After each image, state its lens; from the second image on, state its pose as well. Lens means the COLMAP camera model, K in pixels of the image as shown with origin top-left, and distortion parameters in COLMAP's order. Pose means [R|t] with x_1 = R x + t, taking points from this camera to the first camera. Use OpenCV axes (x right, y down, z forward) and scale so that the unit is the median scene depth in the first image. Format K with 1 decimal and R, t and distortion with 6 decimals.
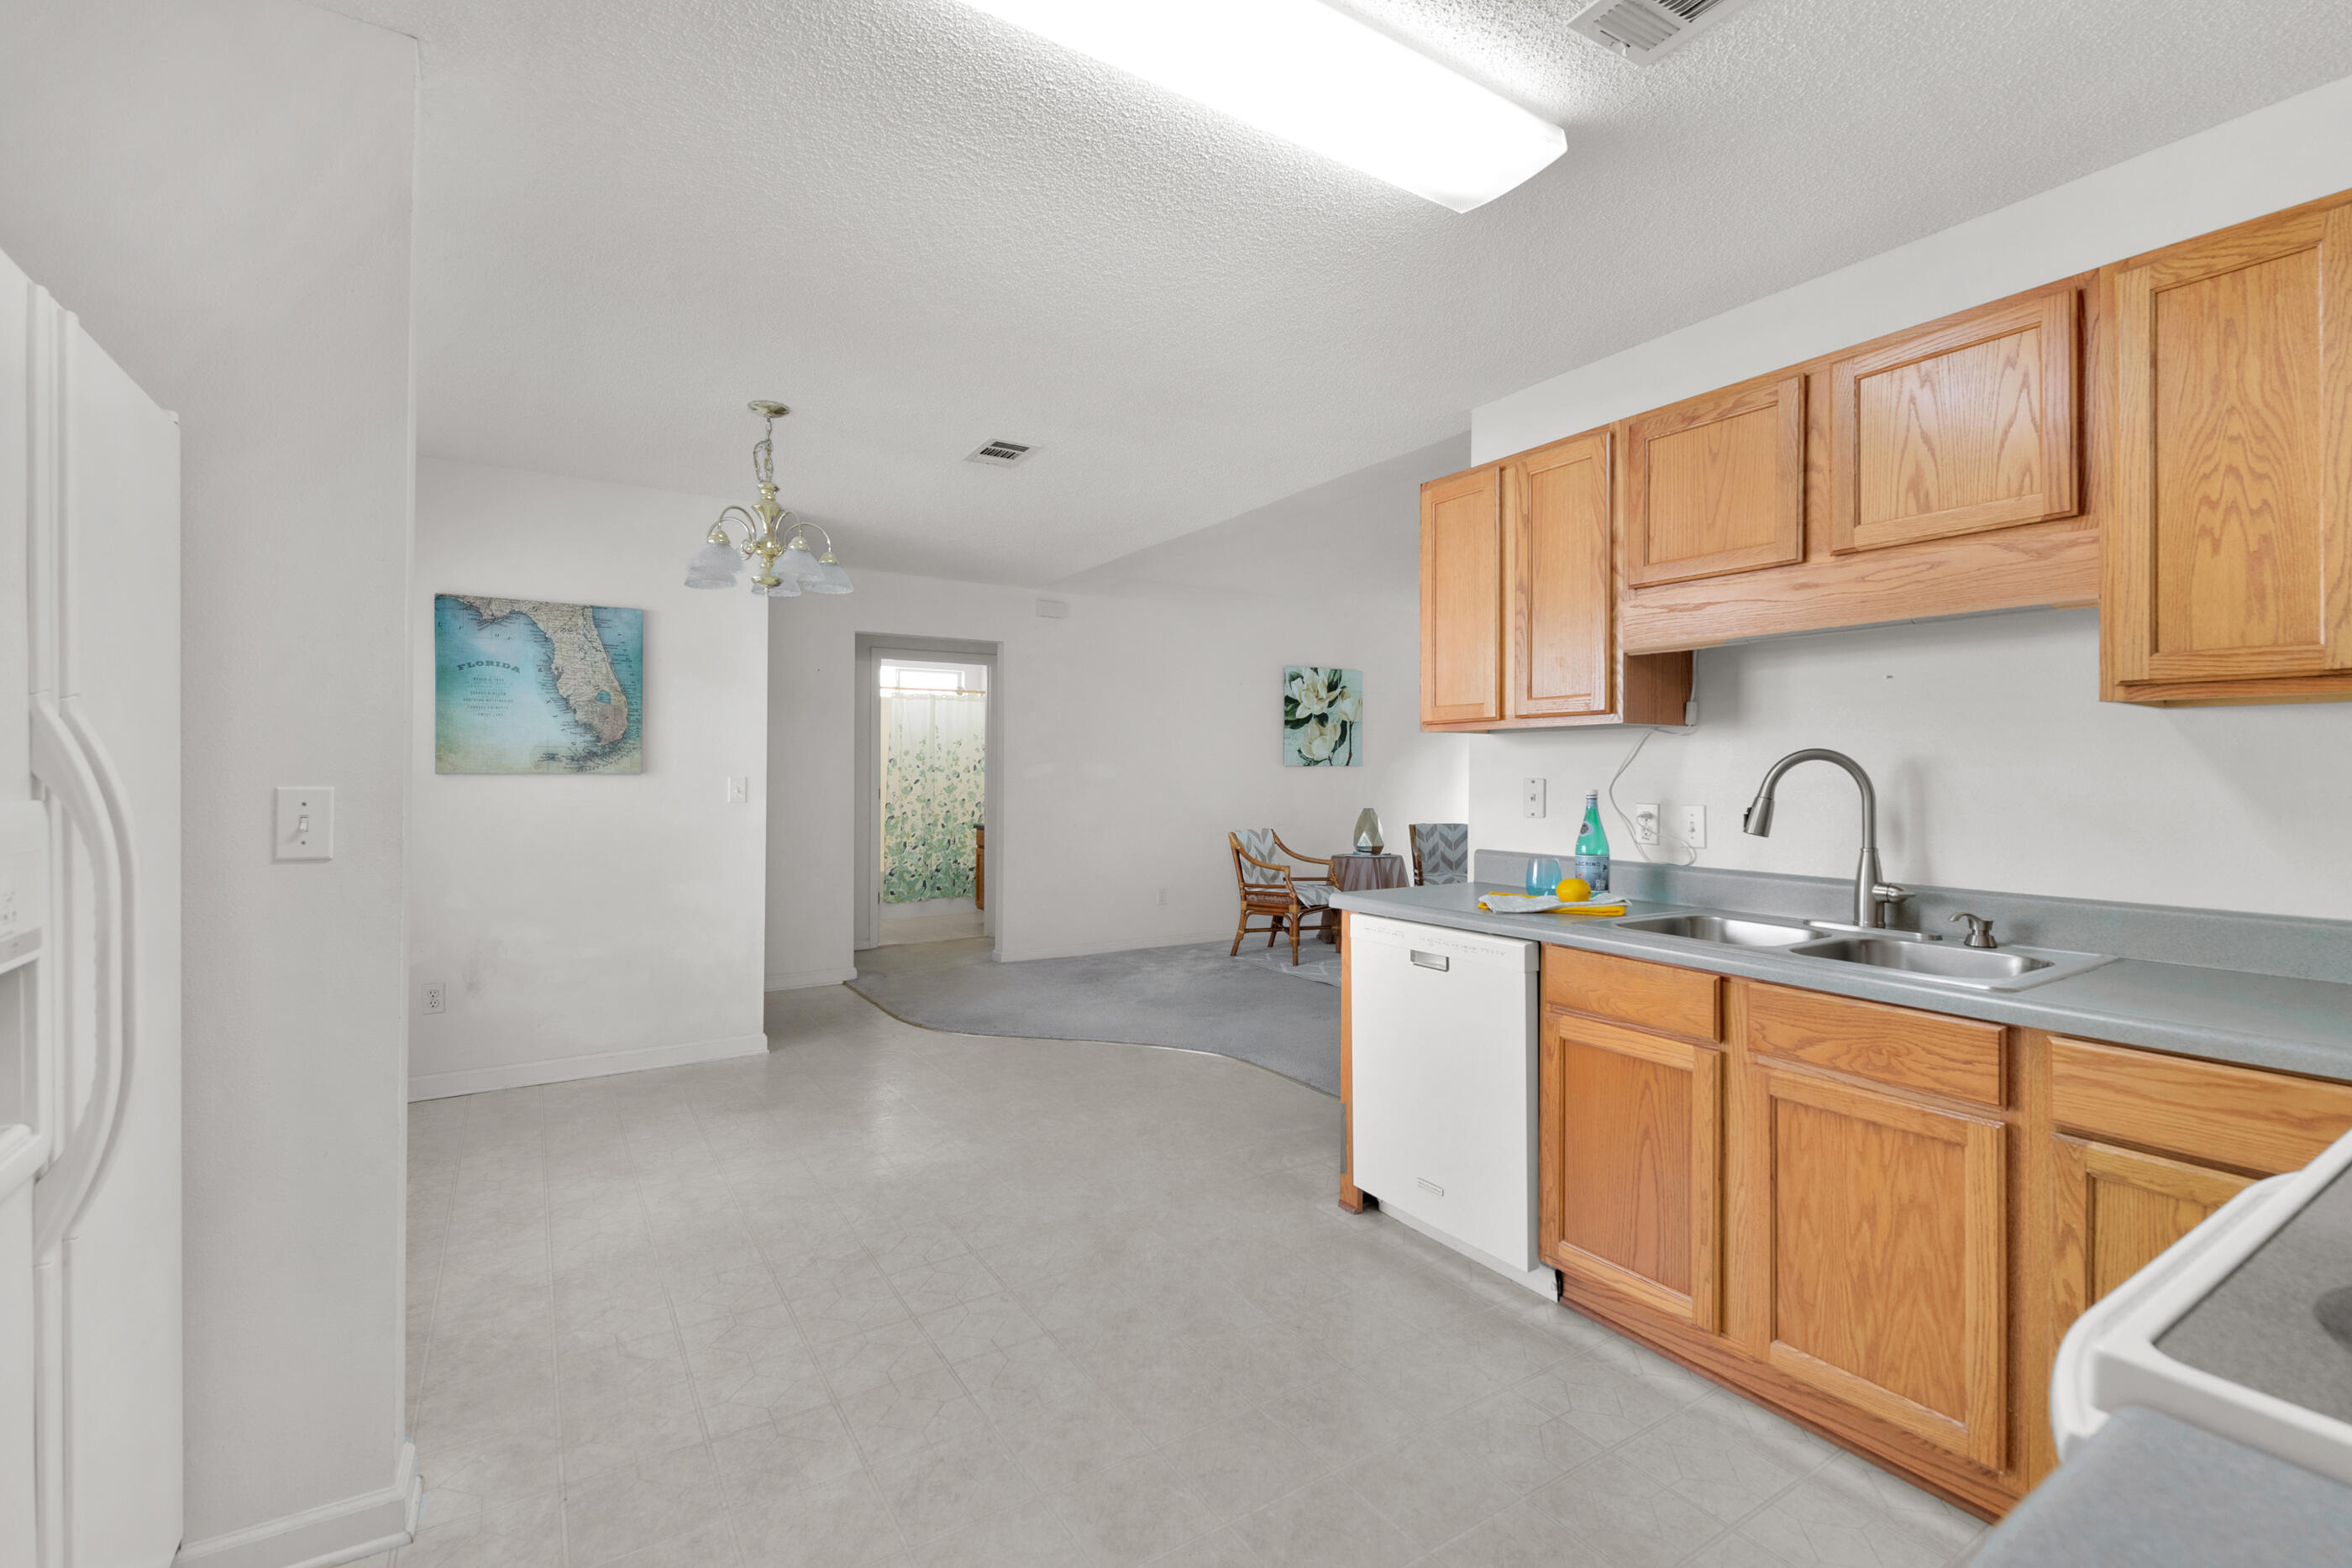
lens RADIAL K [[1093.3, 0, 1276.1], [0, 1093.3, 779.0], [0, 0, 1]] dist [-0.000821, -0.000116]
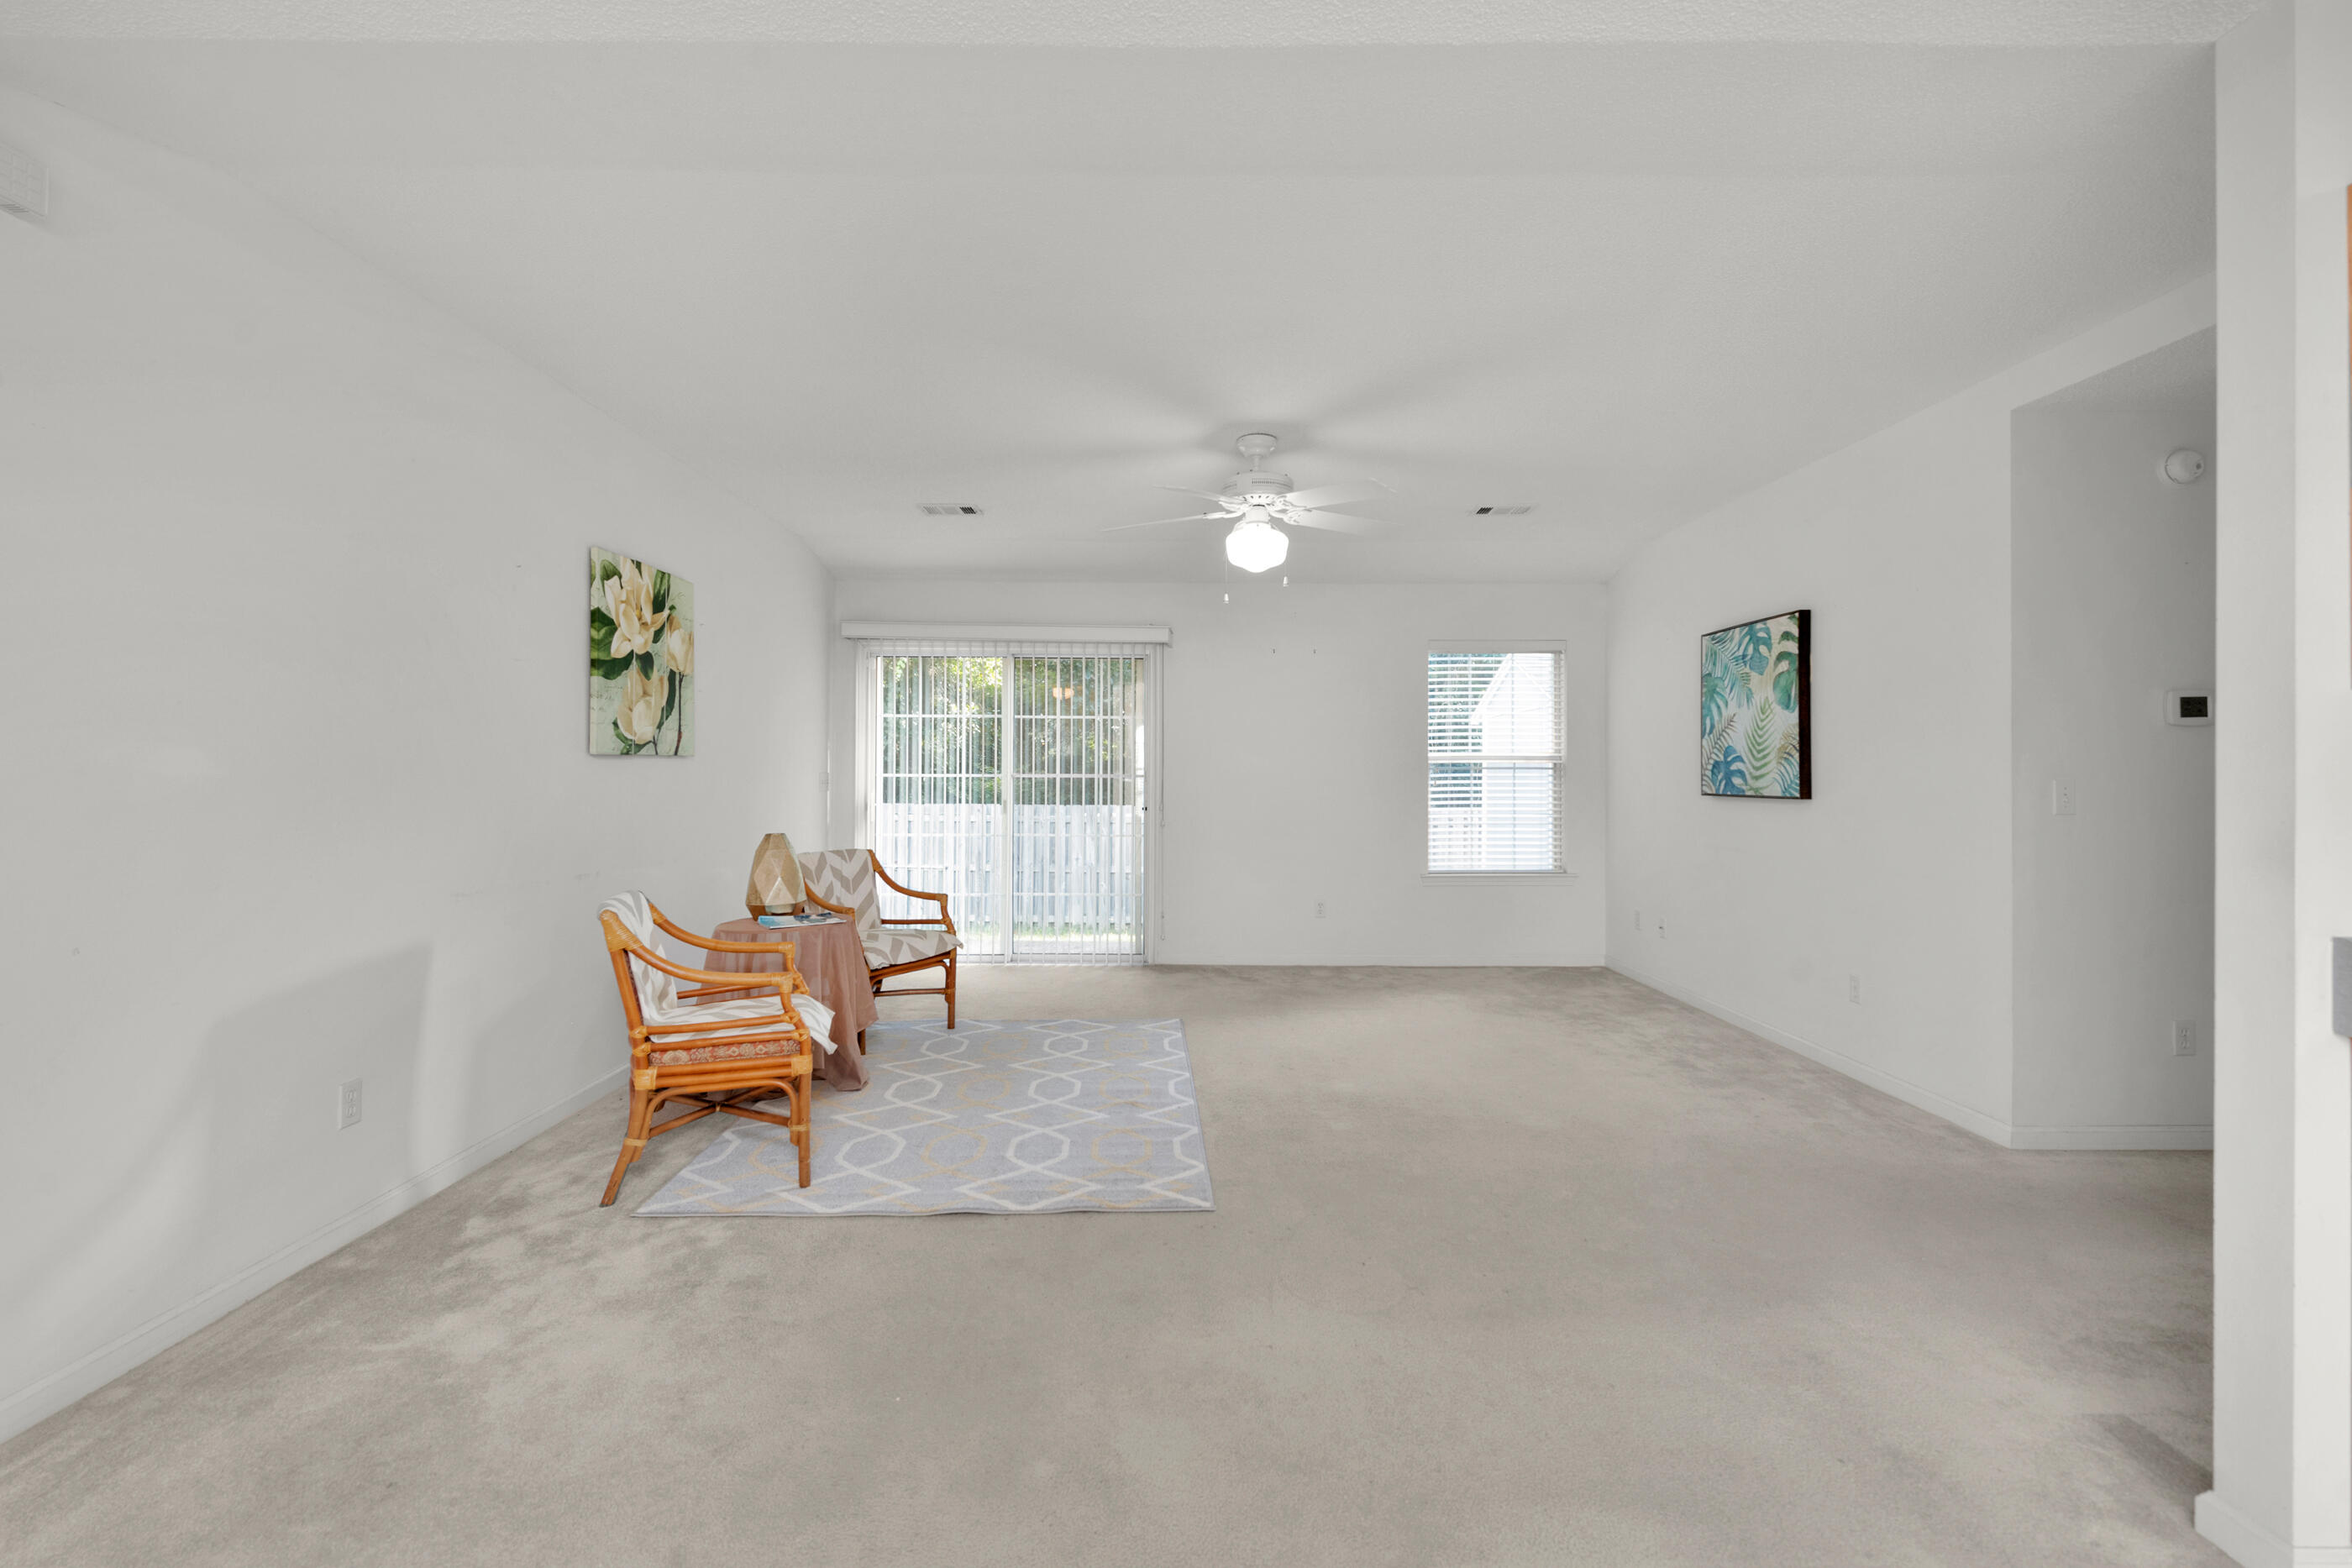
lens RADIAL K [[1022.3, 0, 1175.0], [0, 1022.3, 767.2], [0, 0, 1]] dist [-0.003888, -0.000296]
pose [[0.571427, 0.002090, 0.820650, -0.213839], [0.003493, 0.999982, -0.004979, -0.002975], [-0.820645, 0.005712, 0.571409, 0.529606]]
